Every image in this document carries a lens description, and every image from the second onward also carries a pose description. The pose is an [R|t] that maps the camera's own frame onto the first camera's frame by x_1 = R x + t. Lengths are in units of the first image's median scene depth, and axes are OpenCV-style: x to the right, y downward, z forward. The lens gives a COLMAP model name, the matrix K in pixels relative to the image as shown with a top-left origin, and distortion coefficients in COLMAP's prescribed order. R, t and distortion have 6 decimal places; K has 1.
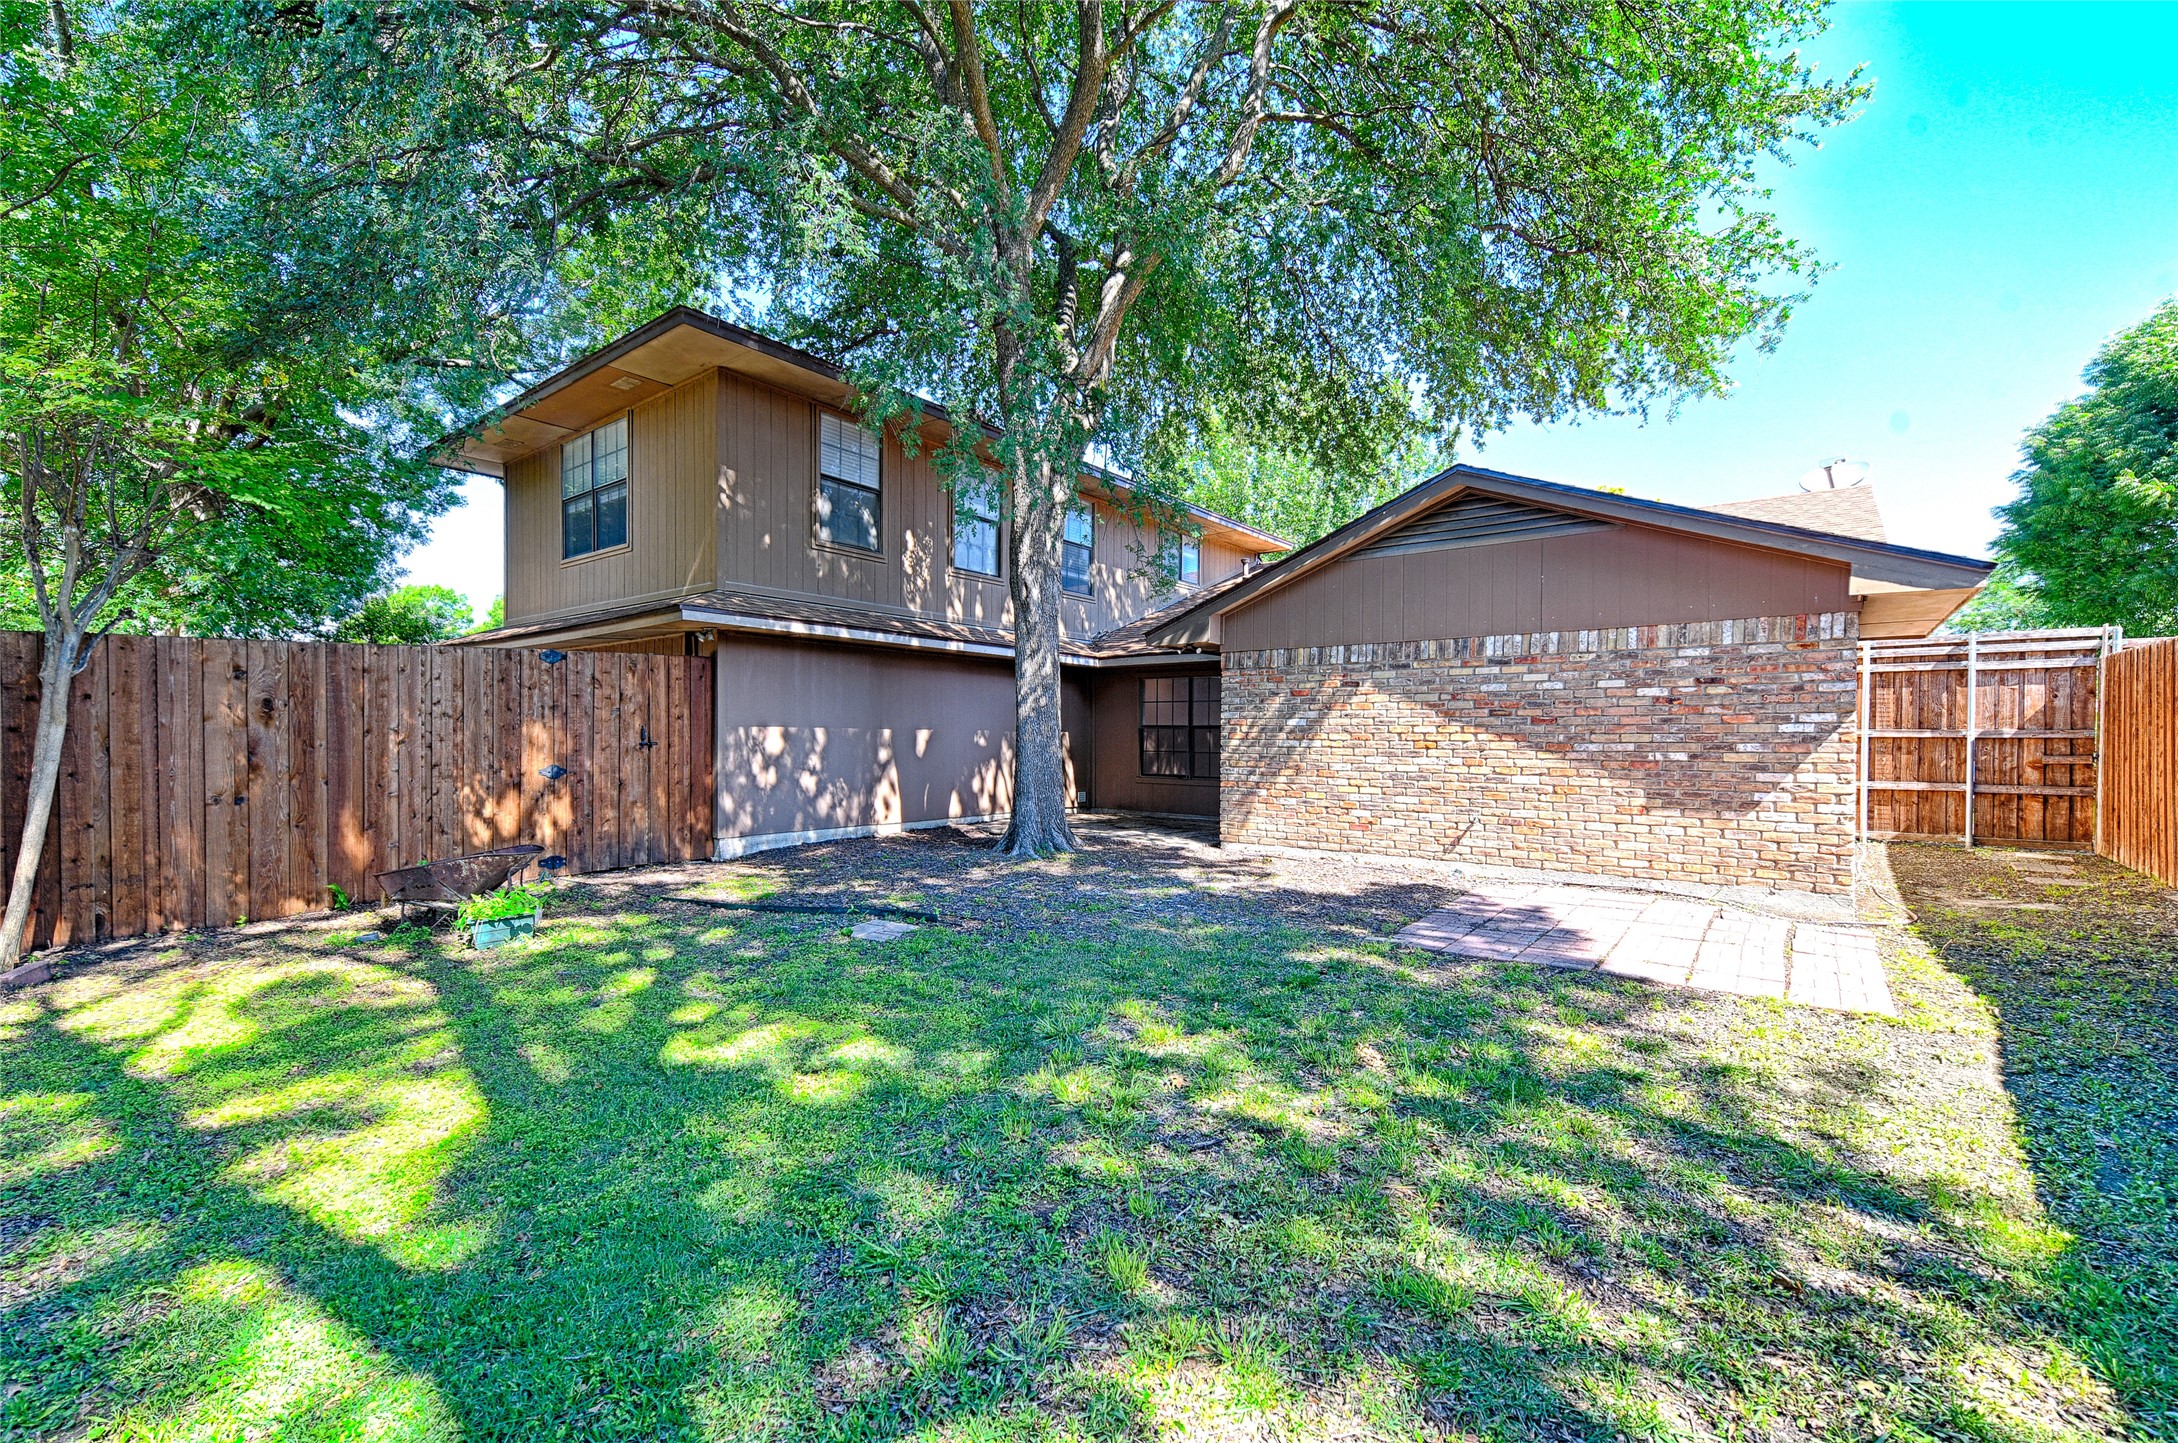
lens RADIAL K [[903.5, 0, 1090.0], [0, 903.5, 732.6], [0, 0, 1]] dist [0.004379, -0.000226]
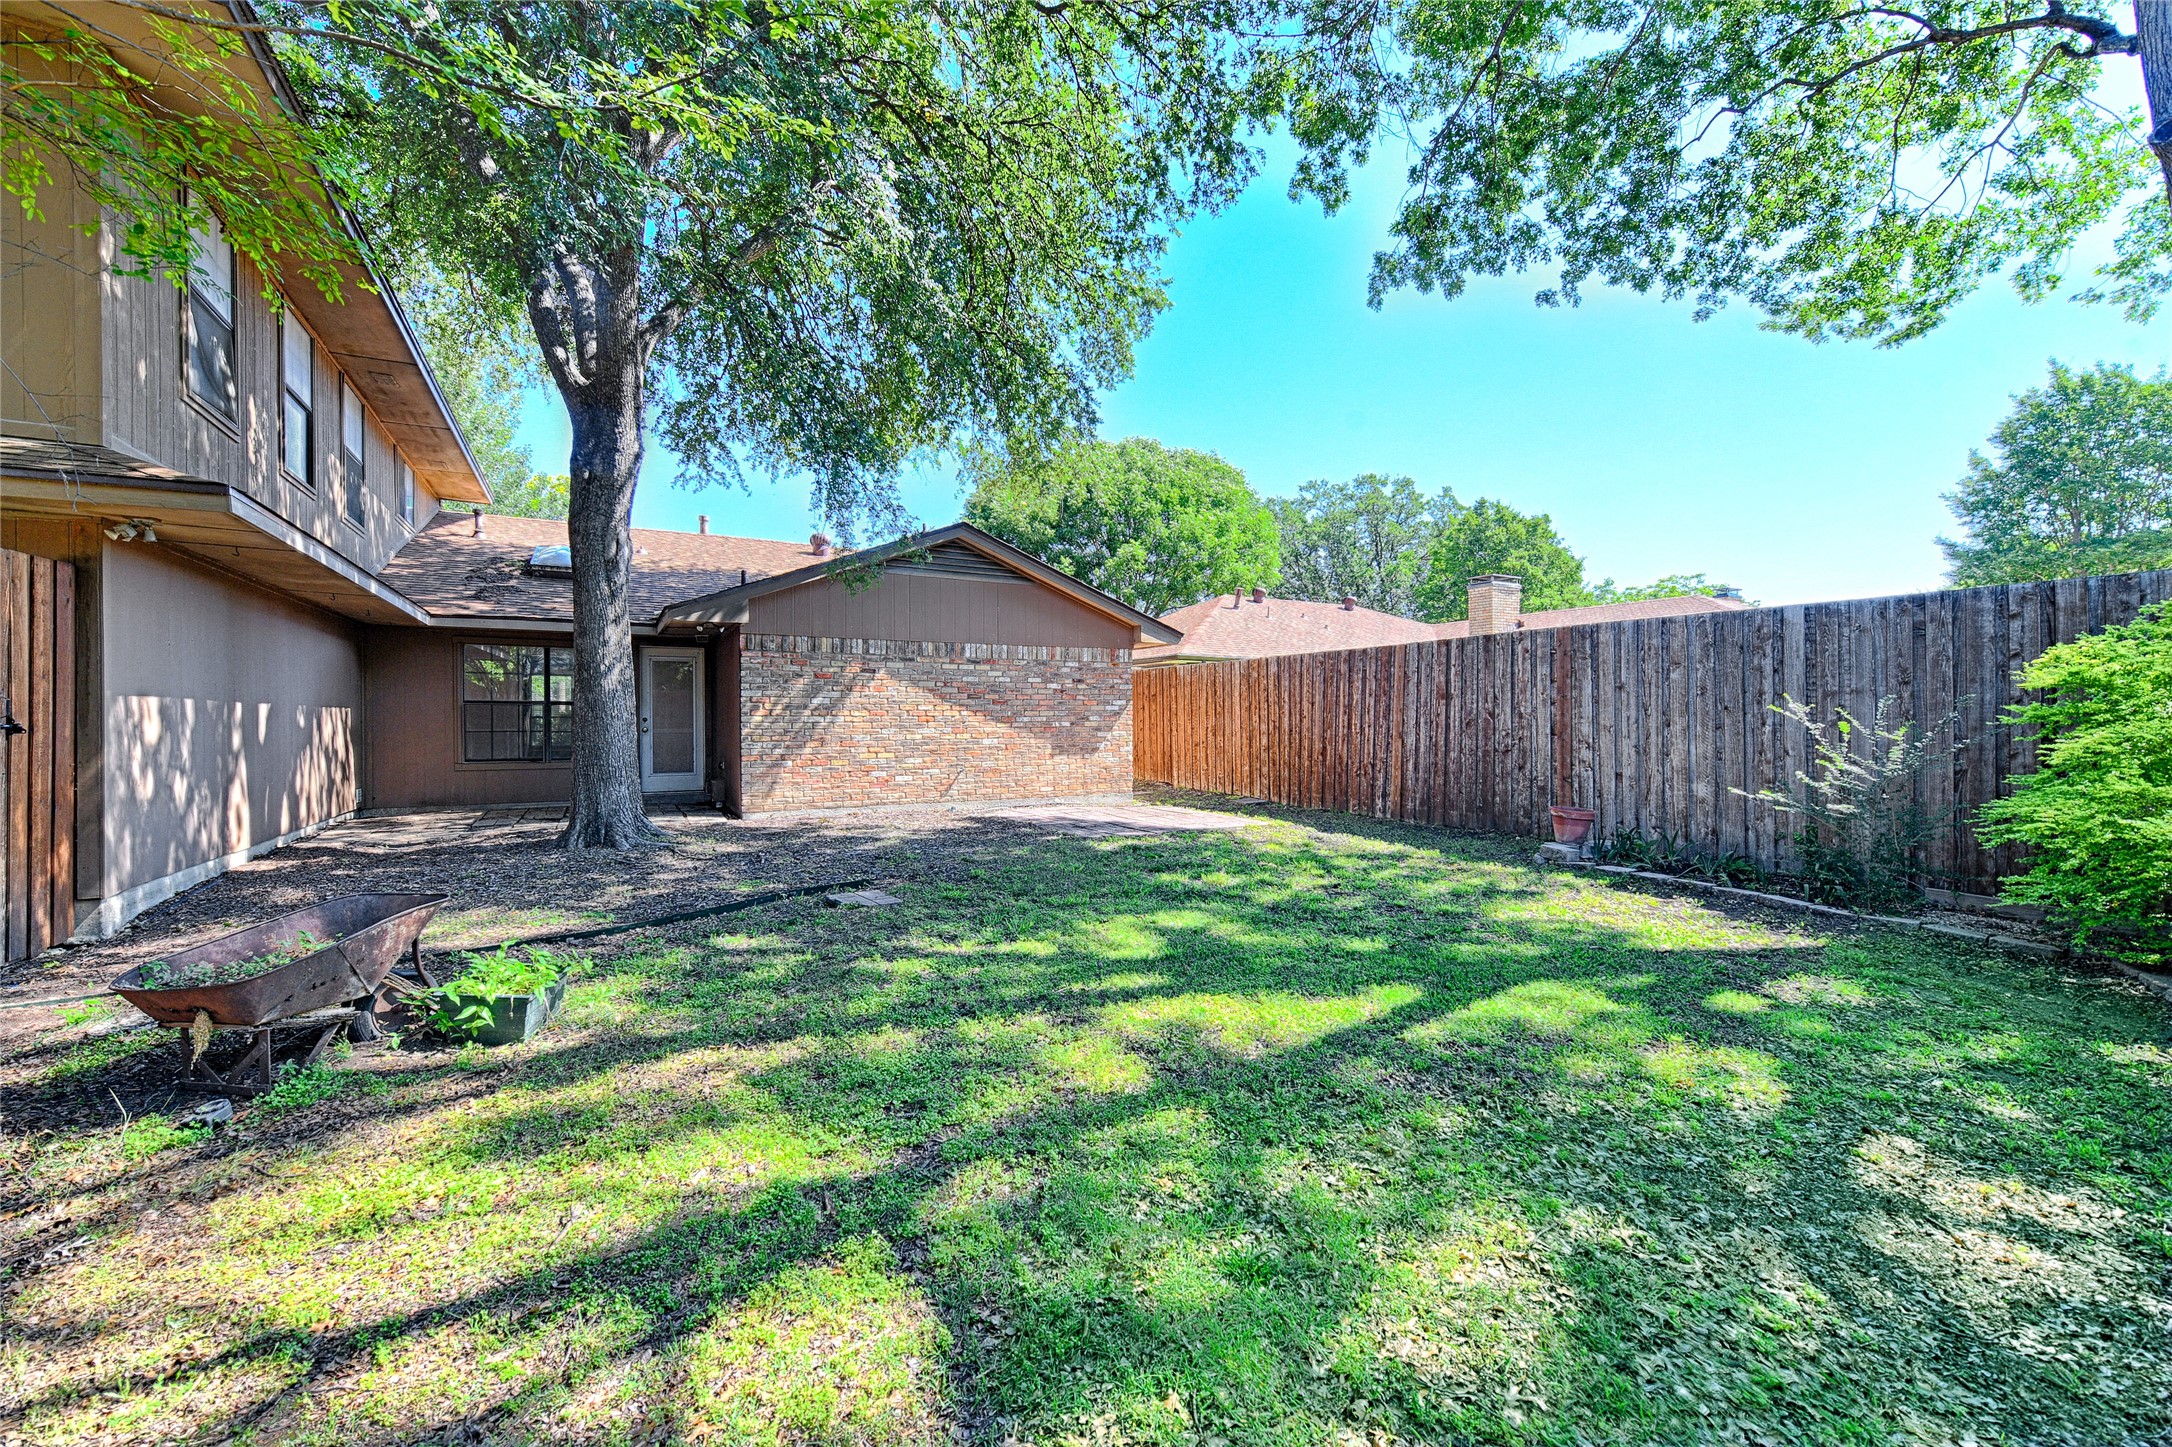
lens RADIAL K [[898.5, 0, 1078.7], [0, 898.5, 717.9], [0, 0, 1]] dist [0.002111, -0.000032]
pose [[0.379025, -0.003989, 0.925378, -0.820269], [0.000948, 0.999992, 0.003922, 0.007253], [-0.925386, -0.000609, 0.379025, 0.291186]]
